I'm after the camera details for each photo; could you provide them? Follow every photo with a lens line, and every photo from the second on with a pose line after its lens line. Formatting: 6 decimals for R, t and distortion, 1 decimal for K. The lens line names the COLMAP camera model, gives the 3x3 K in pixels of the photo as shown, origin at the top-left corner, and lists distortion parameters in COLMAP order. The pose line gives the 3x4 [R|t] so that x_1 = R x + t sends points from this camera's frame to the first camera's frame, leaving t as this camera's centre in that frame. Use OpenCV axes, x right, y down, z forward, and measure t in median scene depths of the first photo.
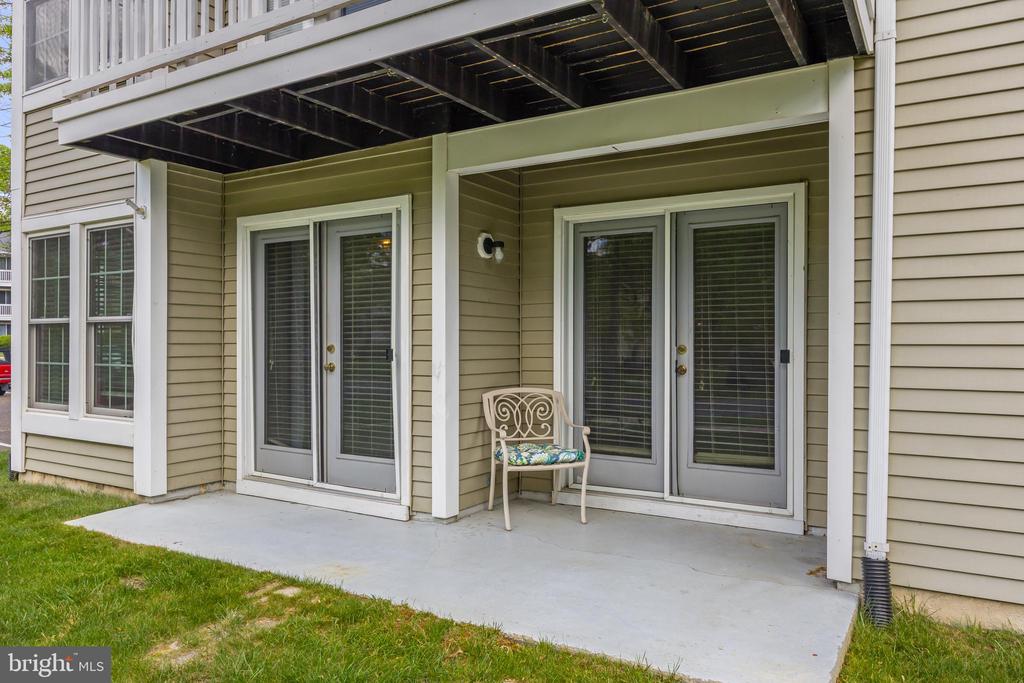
lens RADIAL K [[711.9, 0, 512.0], [0, 711.9, 341.5], [0, 0, 1]] dist [-0.003987, -0.001865]
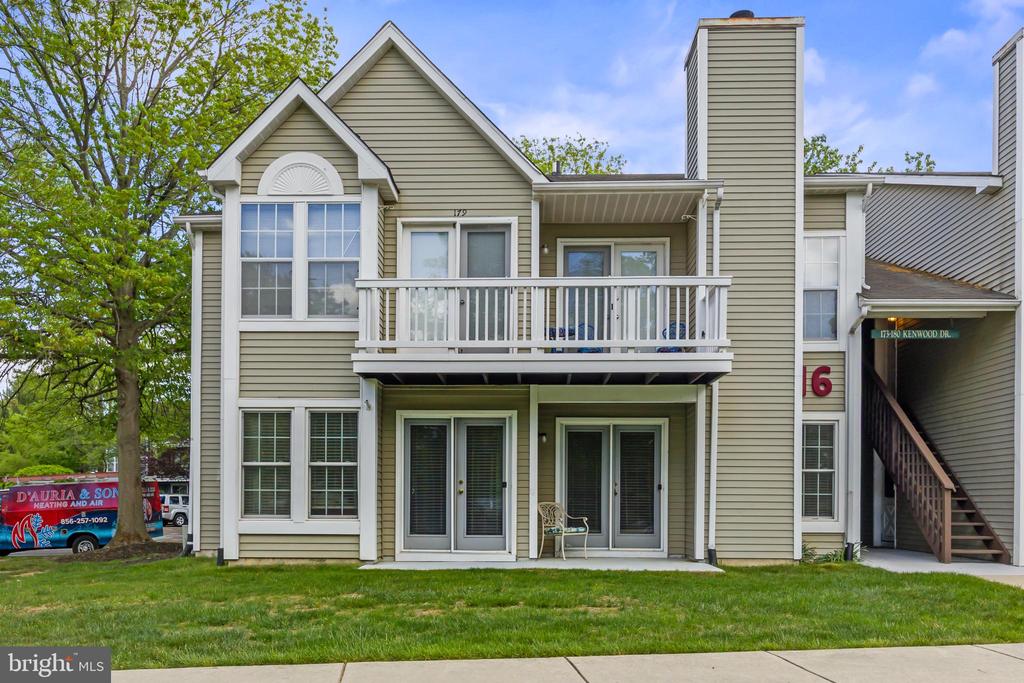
lens RADIAL K [[814.0, 0, 511.0], [0, 814.0, 505.7], [0, 0, 1]] dist [-0.002292, 0.000230]
pose [[0.871680, 0.003305, 0.490064, -1.302272], [-0.003458, 0.999994, -0.000594, 0.079943], [-0.490063, -0.001176, 0.871686, -1.085596]]
